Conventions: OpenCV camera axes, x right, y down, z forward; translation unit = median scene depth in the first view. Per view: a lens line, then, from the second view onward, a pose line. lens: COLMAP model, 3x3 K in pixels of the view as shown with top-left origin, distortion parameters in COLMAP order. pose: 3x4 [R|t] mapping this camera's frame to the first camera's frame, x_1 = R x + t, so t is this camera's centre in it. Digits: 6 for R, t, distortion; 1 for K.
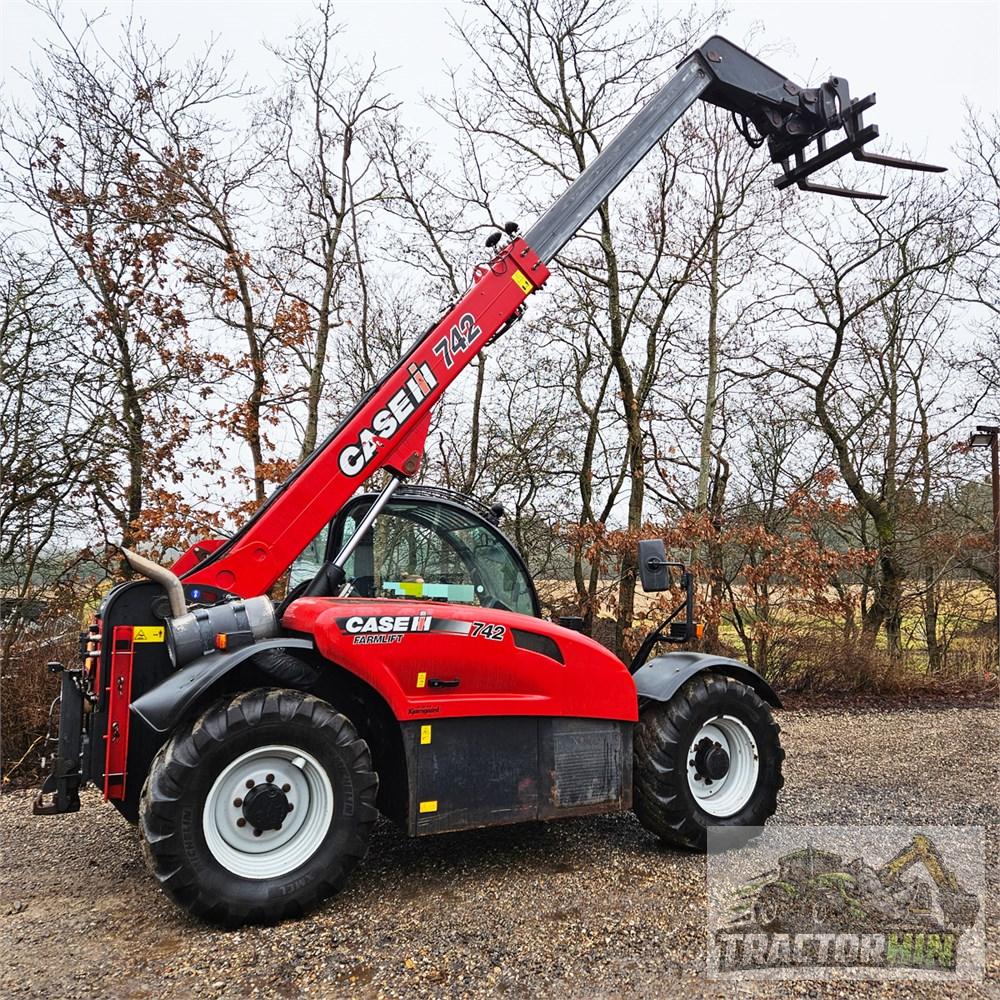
lens RADIAL K [[898.9, 0, 500.9], [0, 898.9, 503.3], [0, 0, 1]] dist [0.096119, -0.078213]
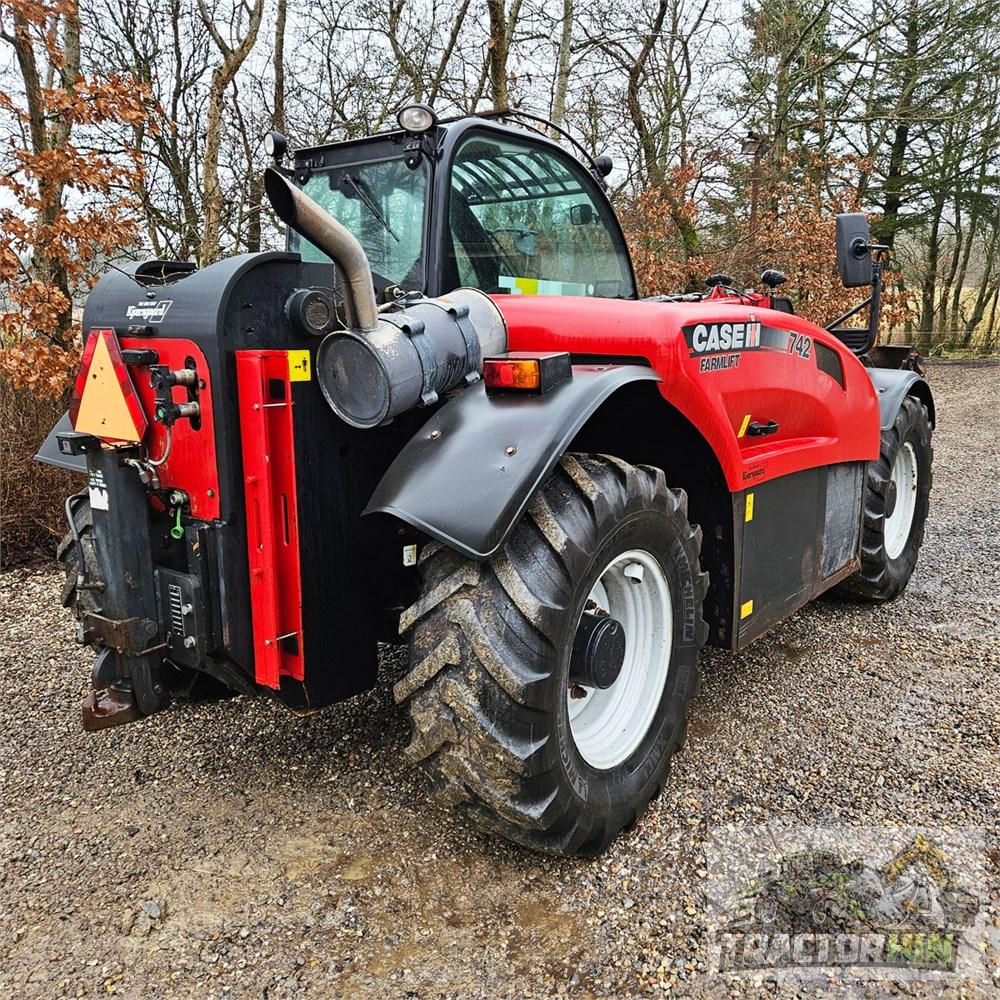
lens RADIAL K [[898.9, 0, 497.4], [0, 898.9, 482.9], [0, 0, 1]] dist [0.096119, -0.078213]
pose [[0.911690, -0.085923, 0.401794, -0.506879], [-0.028434, 0.962352, 0.270315, 0.069679], [-0.409894, -0.257869, 0.874923, 0.514813]]
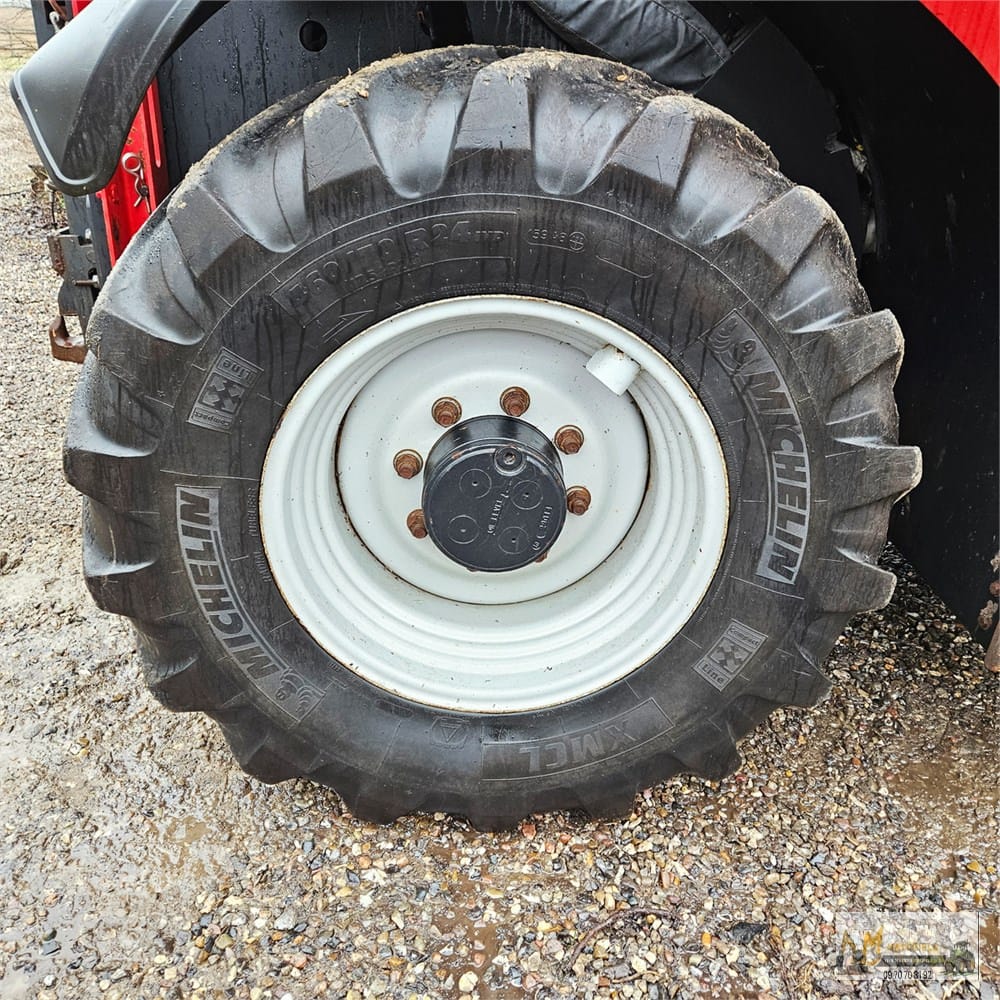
lens RADIAL K [[898.9, 0, 499.3], [0, 898.9, 501.5], [0, 0, 1]] dist [0.096119, -0.078213]
pose [[0.897612, 0.221848, -0.380889, -0.138290], [0.015405, 0.847794, 0.530101, 0.172673], [0.440518, -0.481693, 0.757572, 0.739523]]
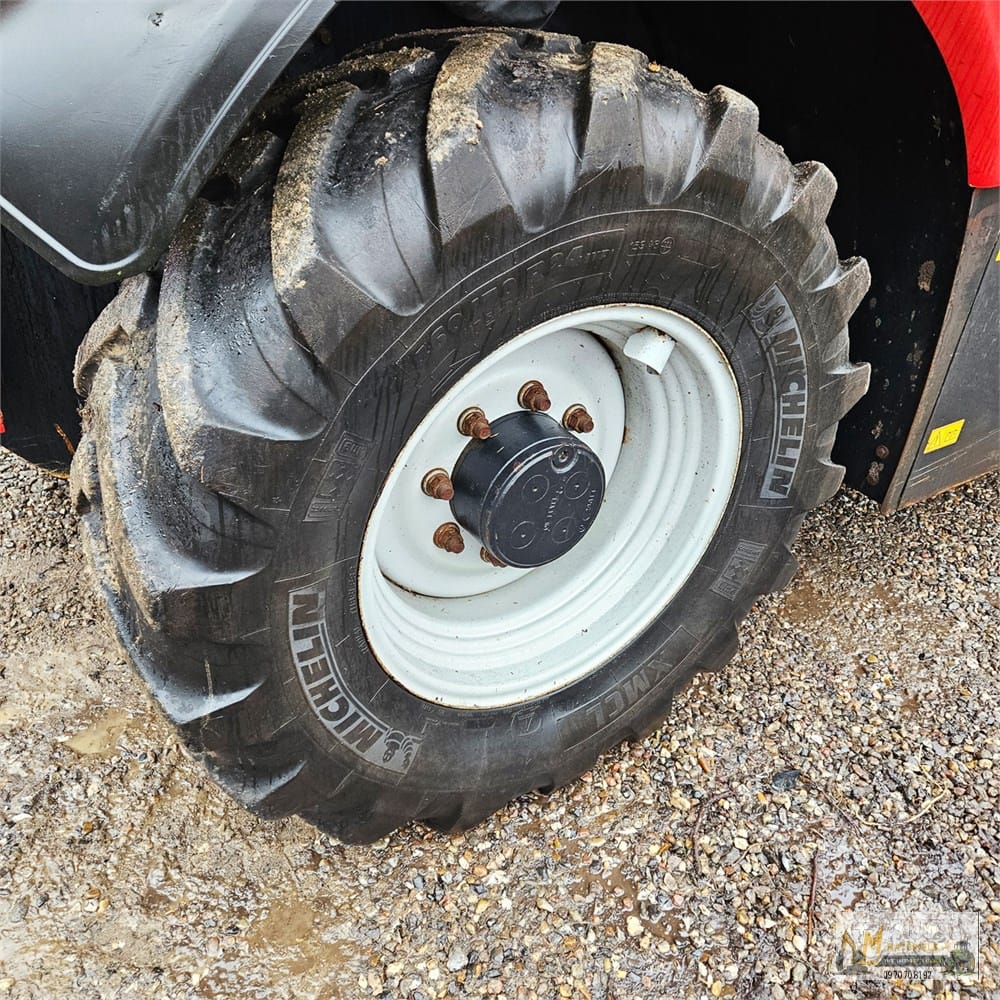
lens RADIAL K [[898.9, 0, 498.8], [0, 898.9, 502.2], [0, 0, 1]] dist [0.096119, -0.078213]
pose [[0.995100, -0.013405, 0.097957, -0.278848], [-0.051553, 0.775077, 0.629760, 0.146837], [-0.084366, -0.631724, 0.770589, 0.734572]]
